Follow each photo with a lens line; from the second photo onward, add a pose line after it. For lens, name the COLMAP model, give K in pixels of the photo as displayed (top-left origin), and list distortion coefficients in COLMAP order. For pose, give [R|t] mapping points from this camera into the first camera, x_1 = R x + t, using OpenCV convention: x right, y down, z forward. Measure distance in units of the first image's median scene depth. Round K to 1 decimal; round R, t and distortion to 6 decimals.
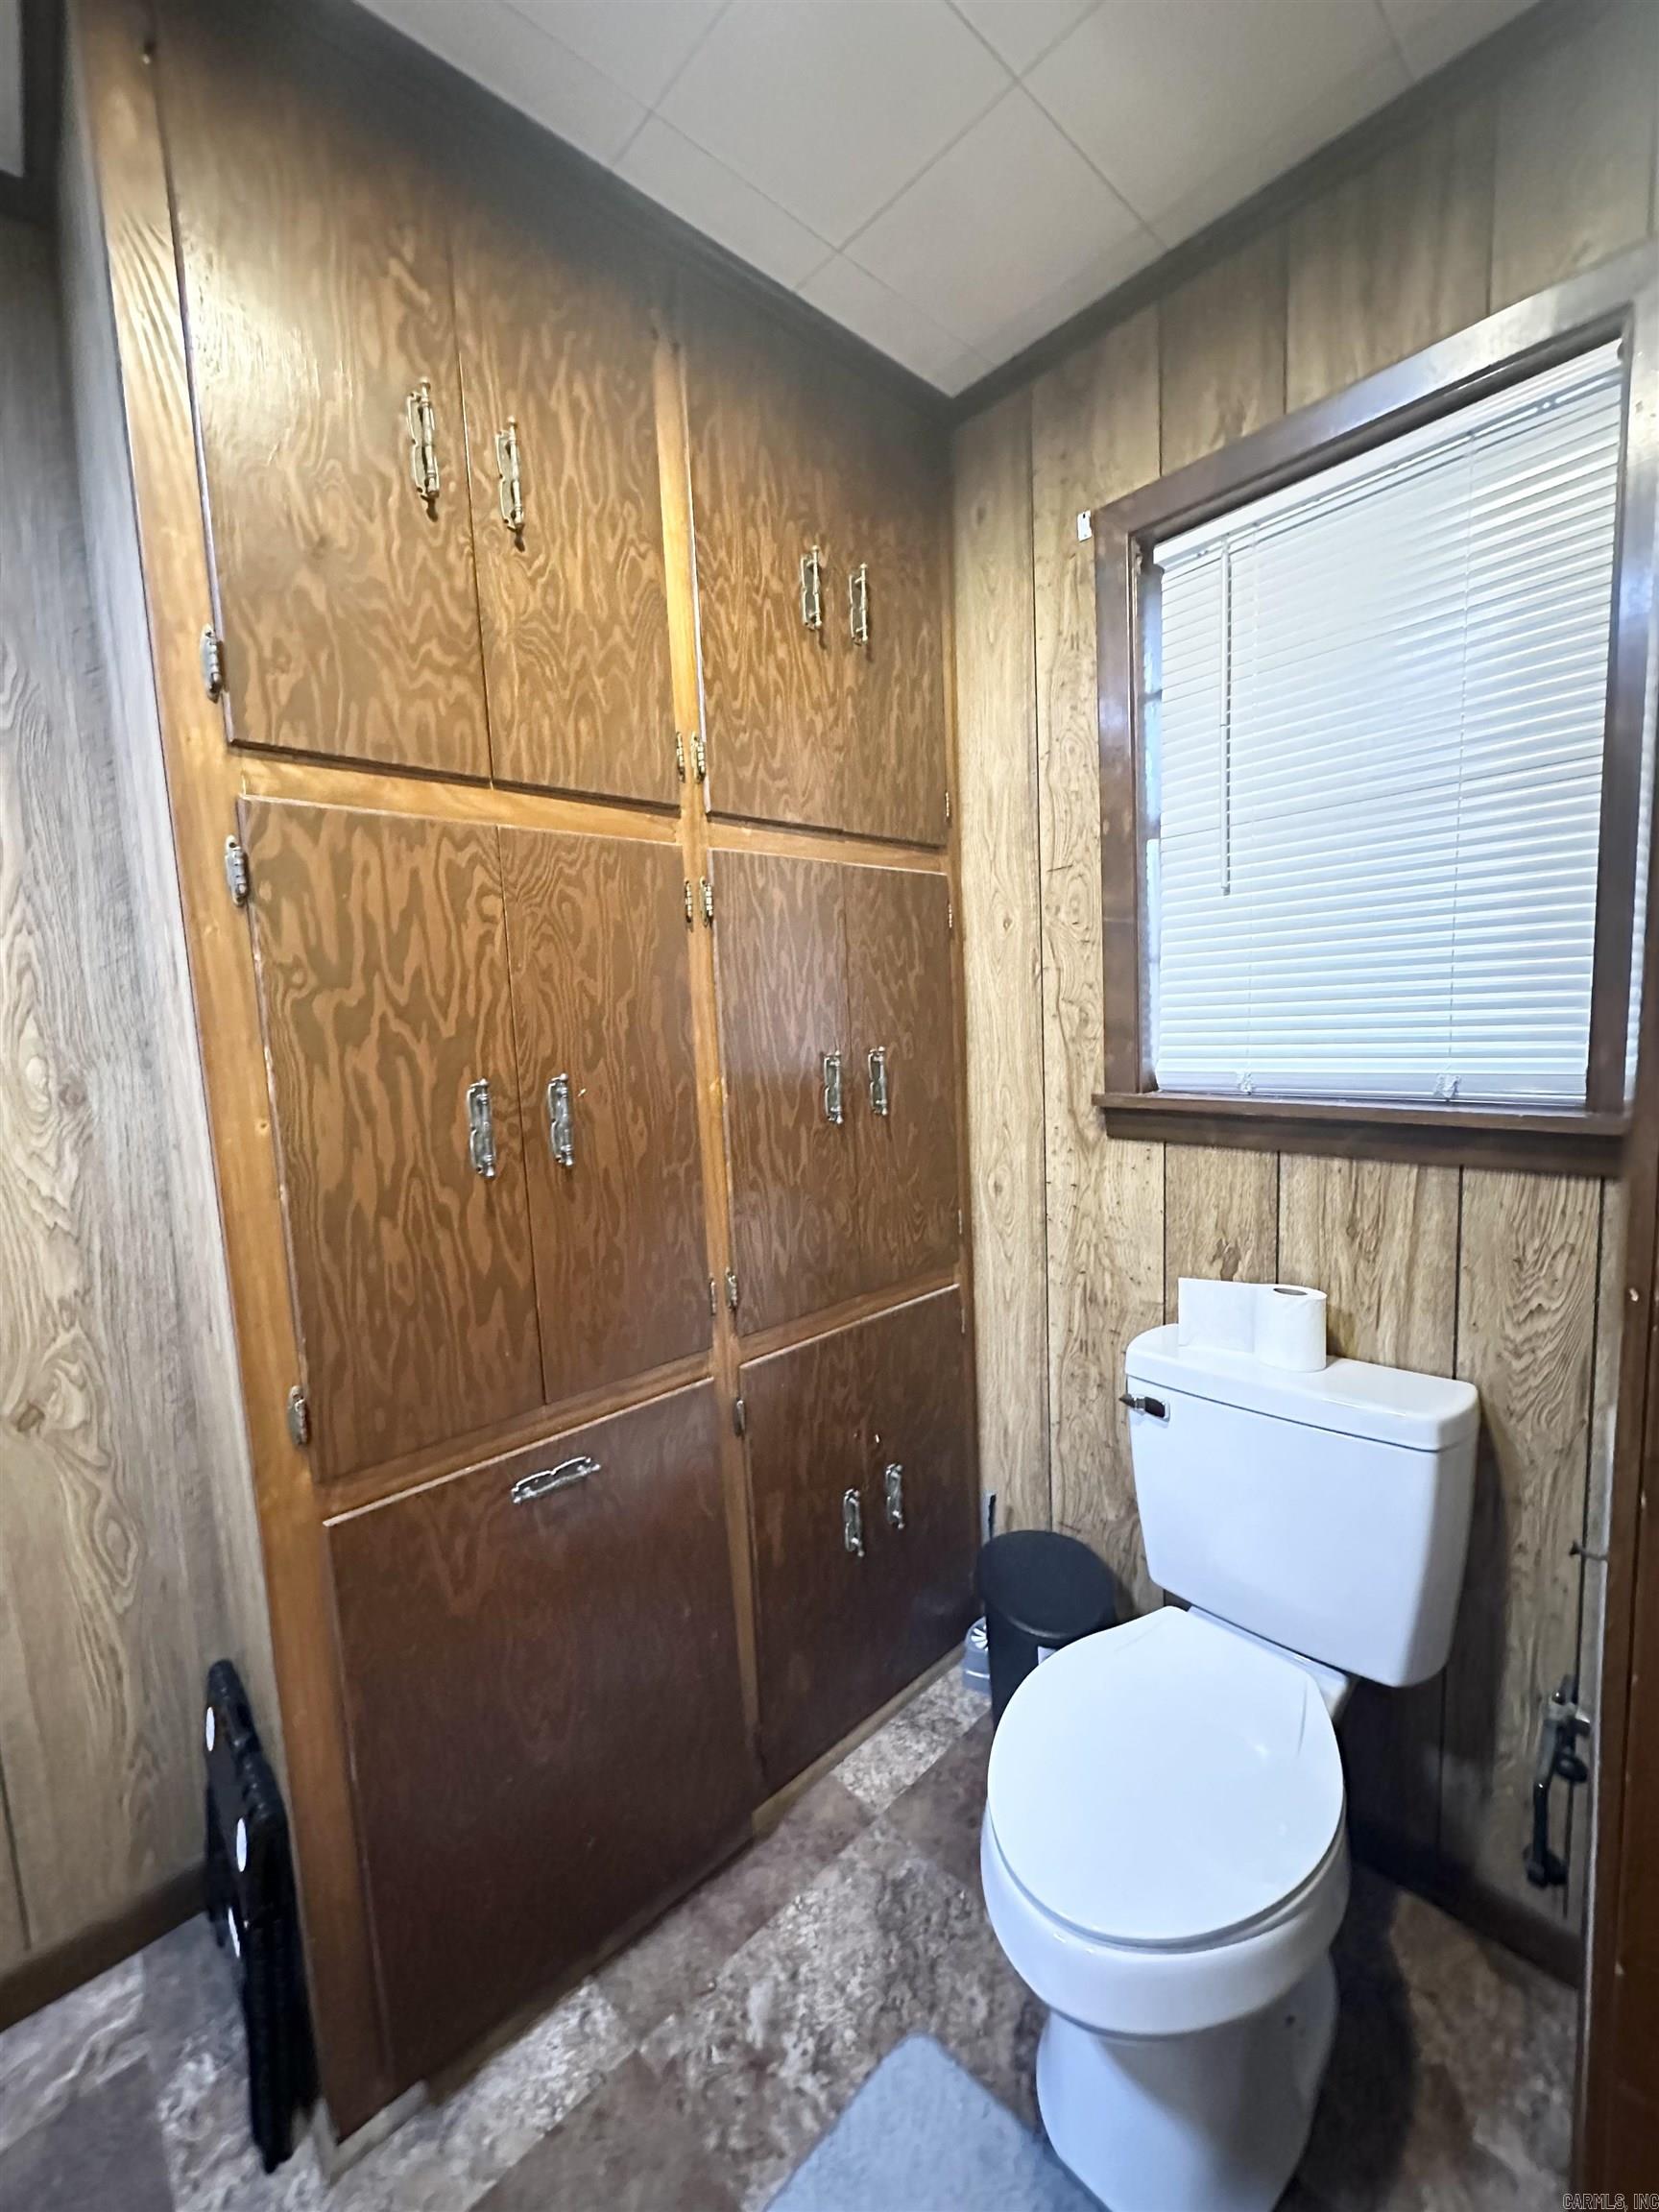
lens RADIAL K [[881.9, 0, 842.6], [0, 881.9, 1111.2], [0, 0, 1]] dist [0.001841, 0.000144]
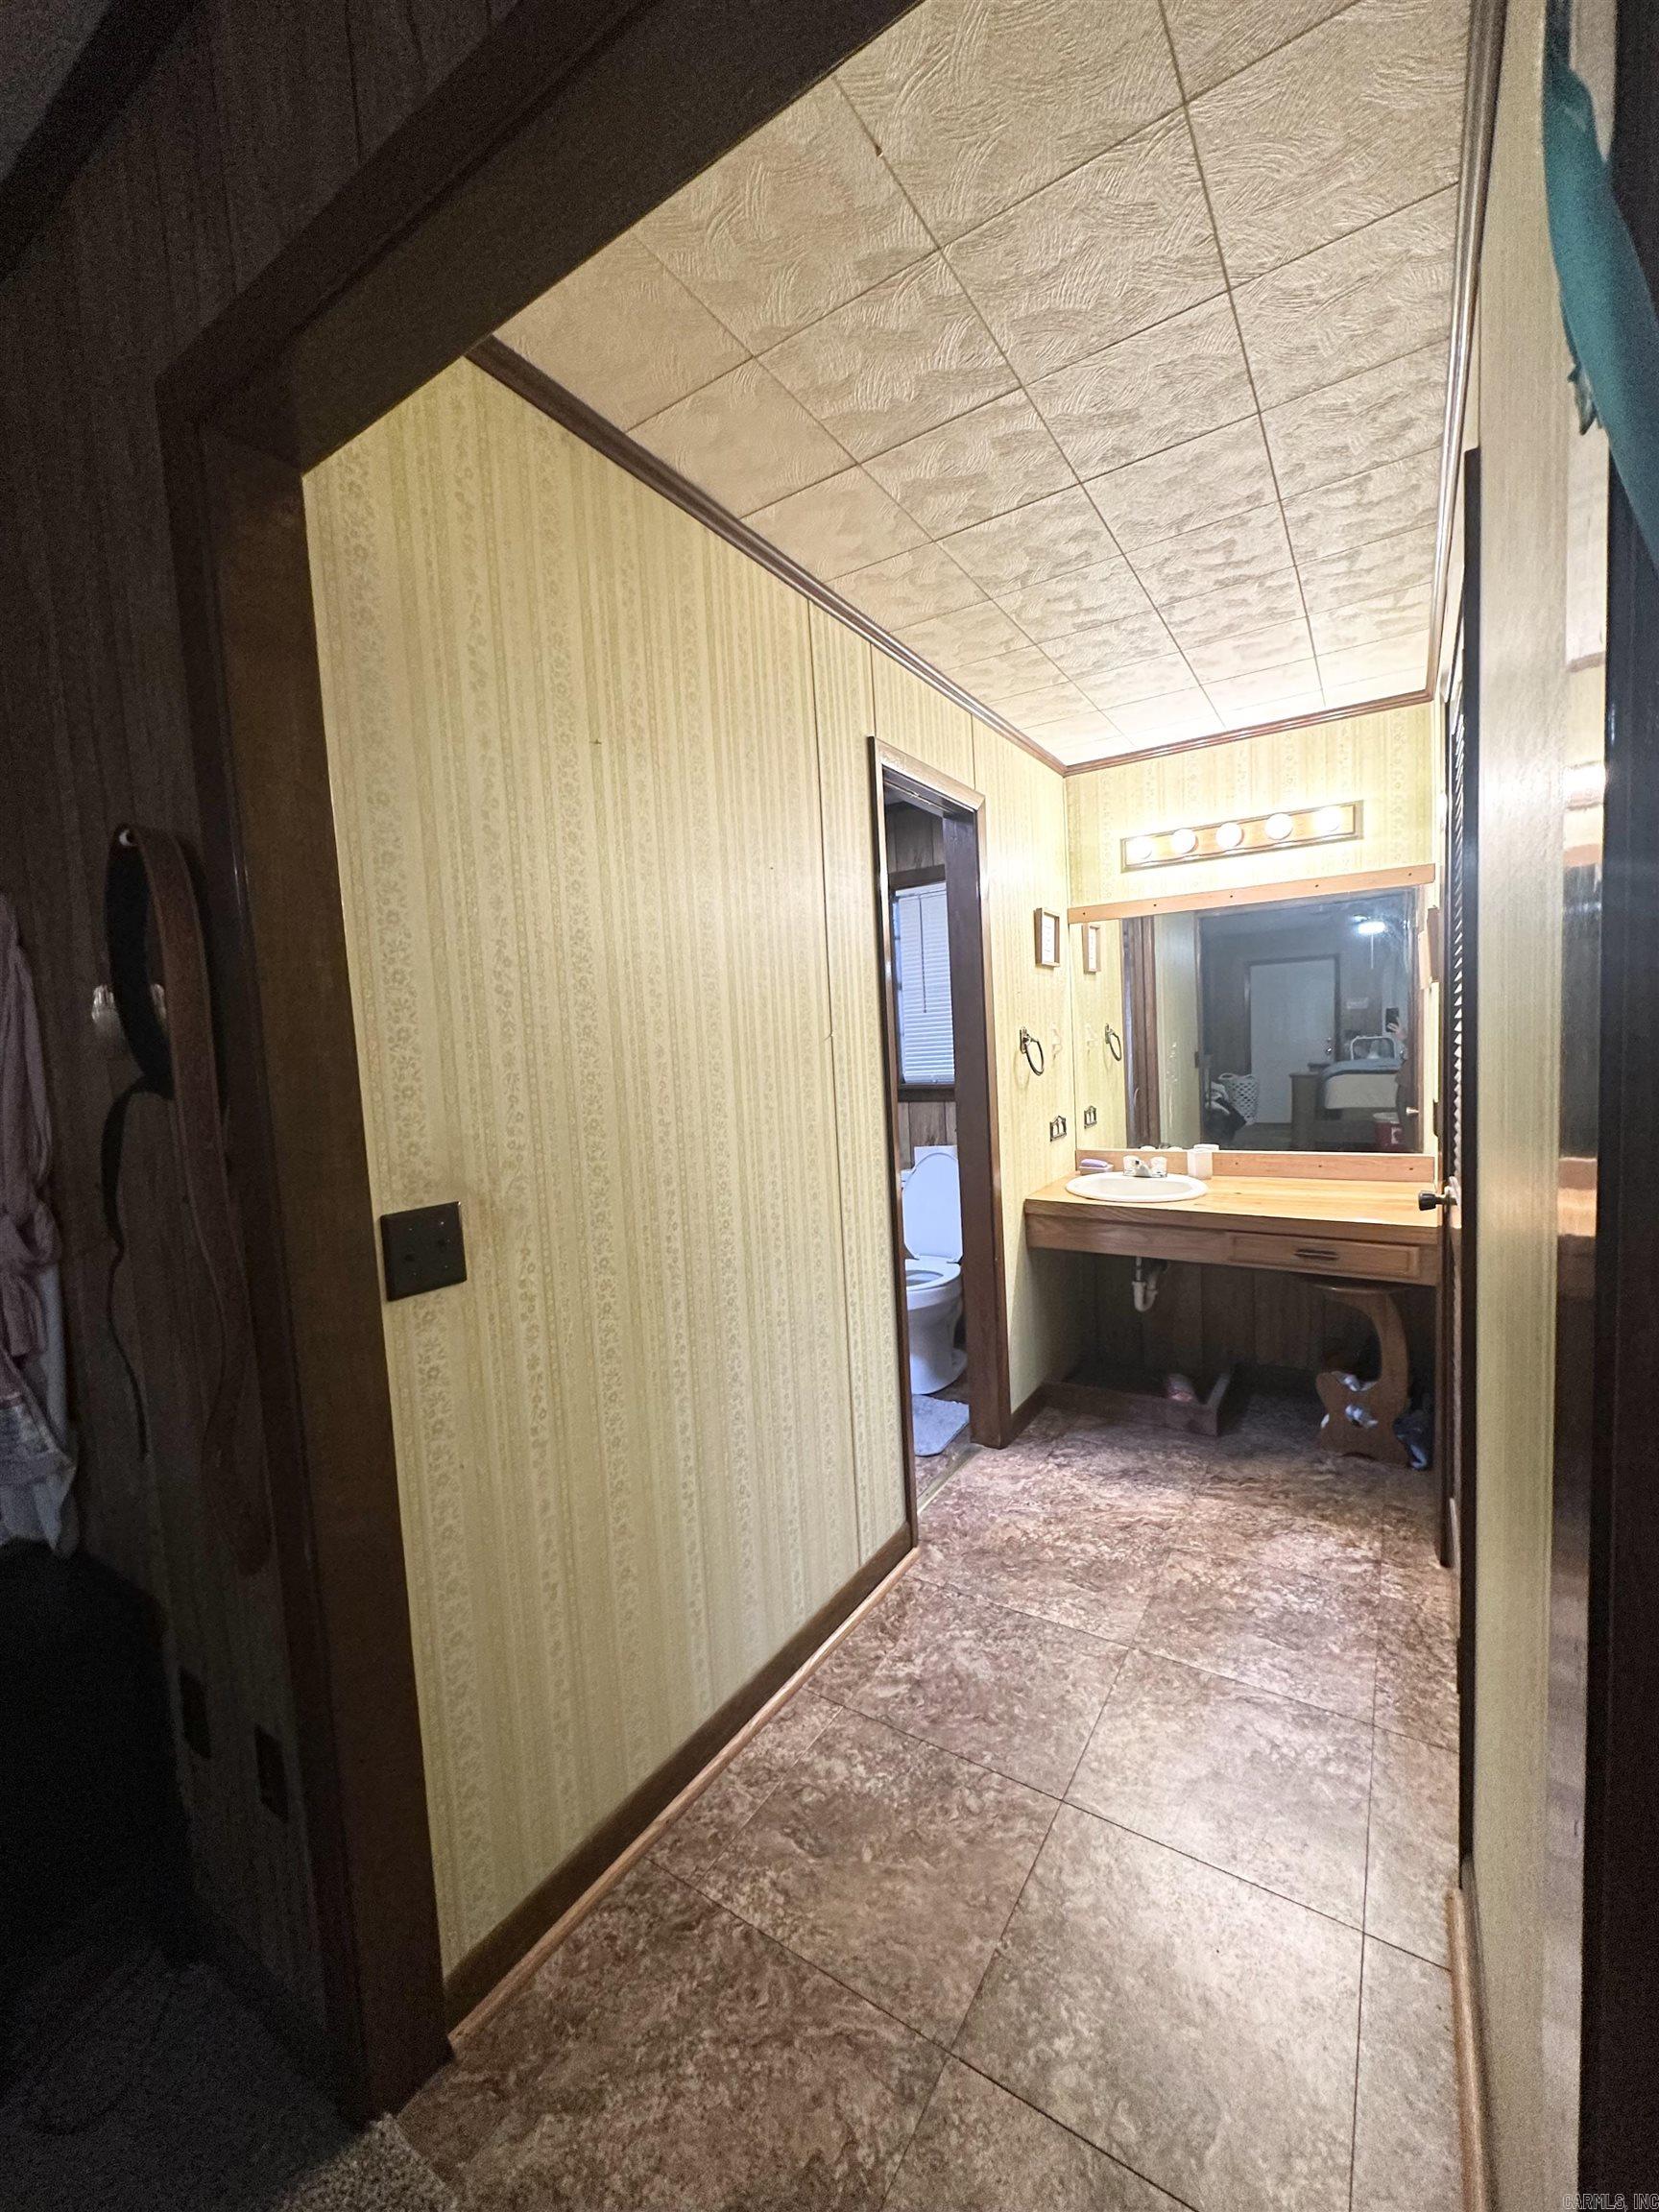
lens RADIAL K [[881.9, 0, 842.6], [0, 881.9, 1111.2], [0, 0, 1]] dist [0.001841, 0.000144]
pose [[-0.204012, -0.018045, 0.978802, -1.658288], [0.165920, 0.984728, 0.052737, -0.079035], [-0.964806, 0.173162, -0.197902, 1.278928]]
